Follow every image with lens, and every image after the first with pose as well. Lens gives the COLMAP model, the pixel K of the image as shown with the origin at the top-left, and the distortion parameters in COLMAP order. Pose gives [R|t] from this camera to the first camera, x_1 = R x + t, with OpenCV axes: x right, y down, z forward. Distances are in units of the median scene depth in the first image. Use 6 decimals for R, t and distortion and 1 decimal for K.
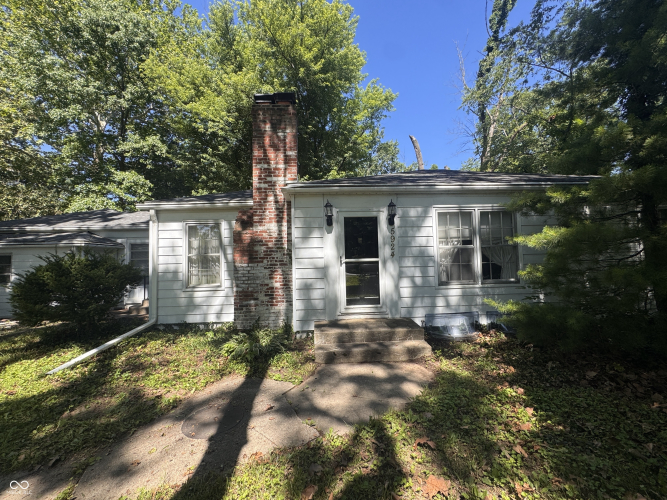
lens RADIAL K [[267.0, 0, 330.9], [0, 267.0, 248.7], [0, 0, 1]] dist [-0.001499, 0.000218]
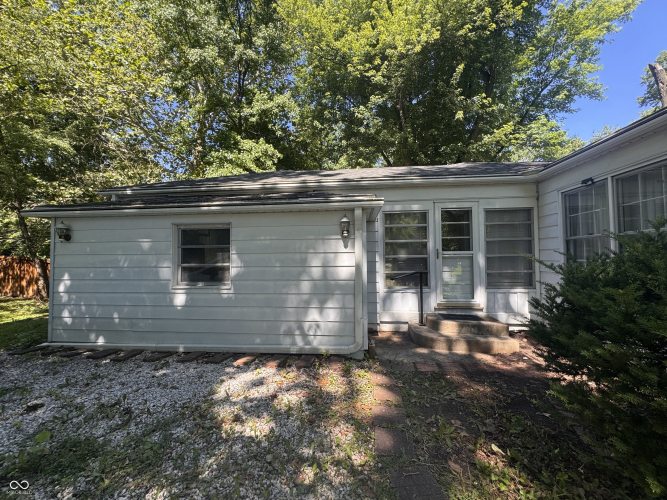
lens RADIAL K [[267.0, 0, 334.1], [0, 267.0, 248.2], [0, 0, 1]] dist [-0.001499, 0.000218]
pose [[0.987660, 0.012019, -0.156153, -0.389502], [-0.008421, 0.999684, 0.023683, 0.021869], [0.156388, -0.022076, 0.987449, 0.223464]]
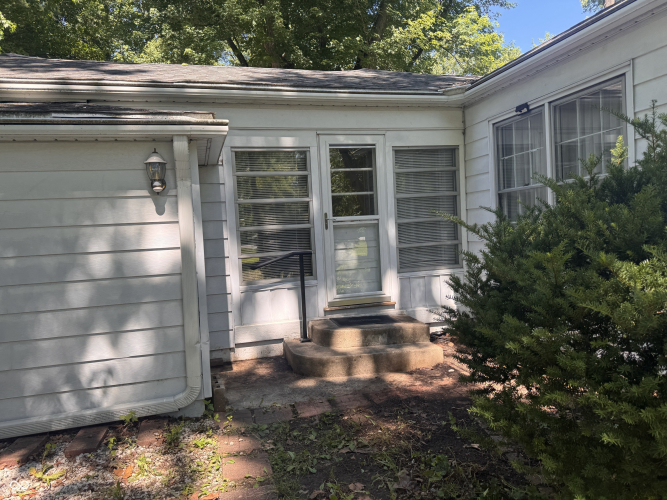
lens RADIAL K [[470.2, 0, 336.5], [0, 470.2, 245.6], [0, 0, 1]] dist [0.051328, -0.054129]
pose [[0.977038, -0.029969, 0.210949, -0.383274], [0.013417, 0.996747, 0.079465, 0.025203], [-0.212644, -0.074810, 0.974262, 0.225691]]
